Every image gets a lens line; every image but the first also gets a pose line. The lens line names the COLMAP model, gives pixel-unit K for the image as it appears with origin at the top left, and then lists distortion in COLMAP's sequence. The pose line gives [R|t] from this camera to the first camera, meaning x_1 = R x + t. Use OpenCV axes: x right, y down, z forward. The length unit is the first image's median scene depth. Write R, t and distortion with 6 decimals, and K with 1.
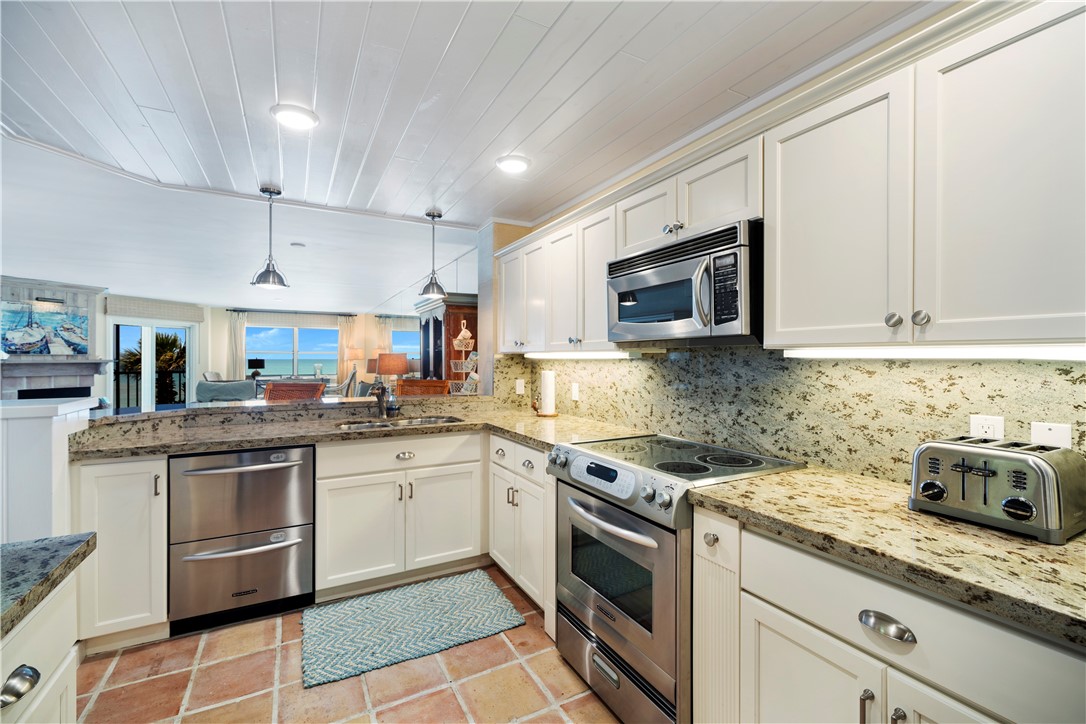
lens RADIAL K [[464.2, 0, 540.2], [0, 464.2, 358.4], [0, 0, 1]] dist [0.001584, -0.000242]
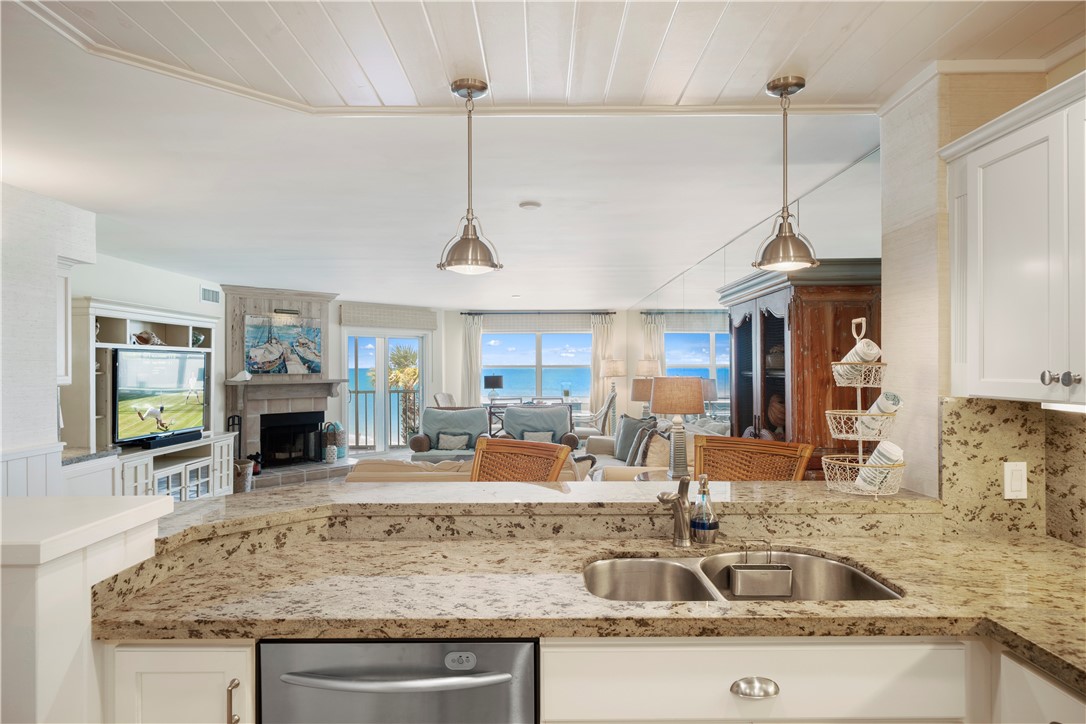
lens RADIAL K [[640.6, 0, 539.6], [0, 640.6, 367.2], [0, 0, 1]] dist [-0.003523, 0.000593]
pose [[0.881289, -0.004155, -0.472560, -0.174737], [0.004246, 0.999991, -0.000874, -0.044397], [0.472559, -0.001236, 0.881298, 0.407767]]
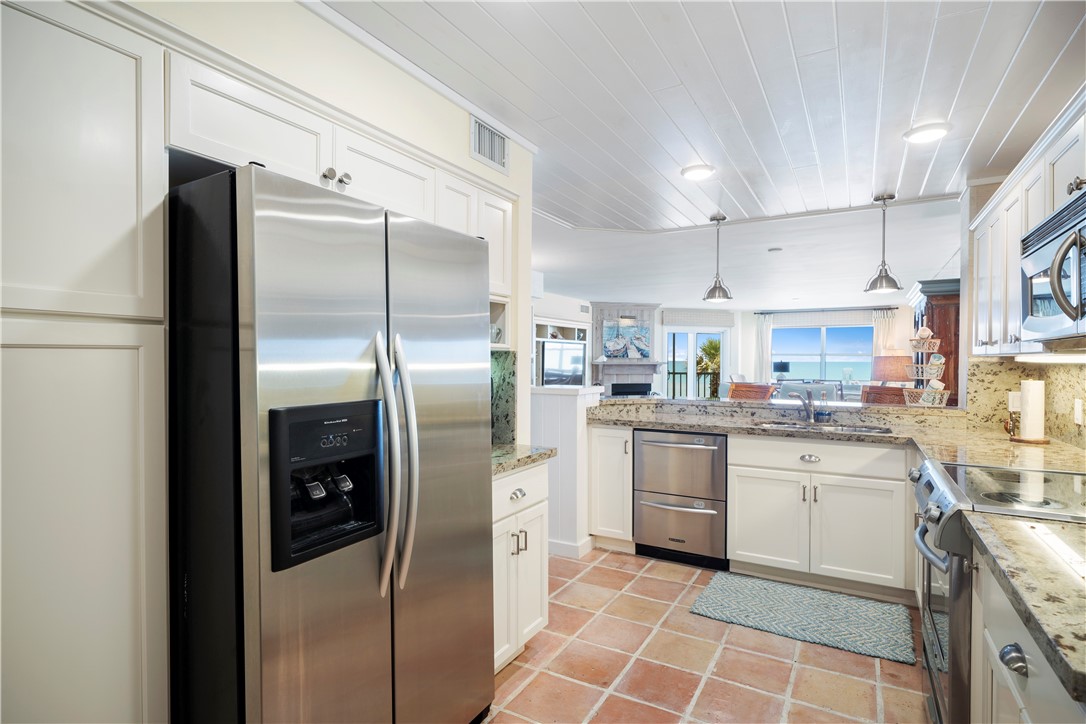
lens RADIAL K [[550.1, 0, 539.5], [0, 550.1, 365.6], [0, 0, 1]] dist [0.003897, -0.000273]
pose [[0.527806, 0.009342, -0.849314, 0.365990], [-0.002453, 0.999952, 0.009475, -0.001963], [0.849362, -0.002918, 0.527803, -0.114651]]
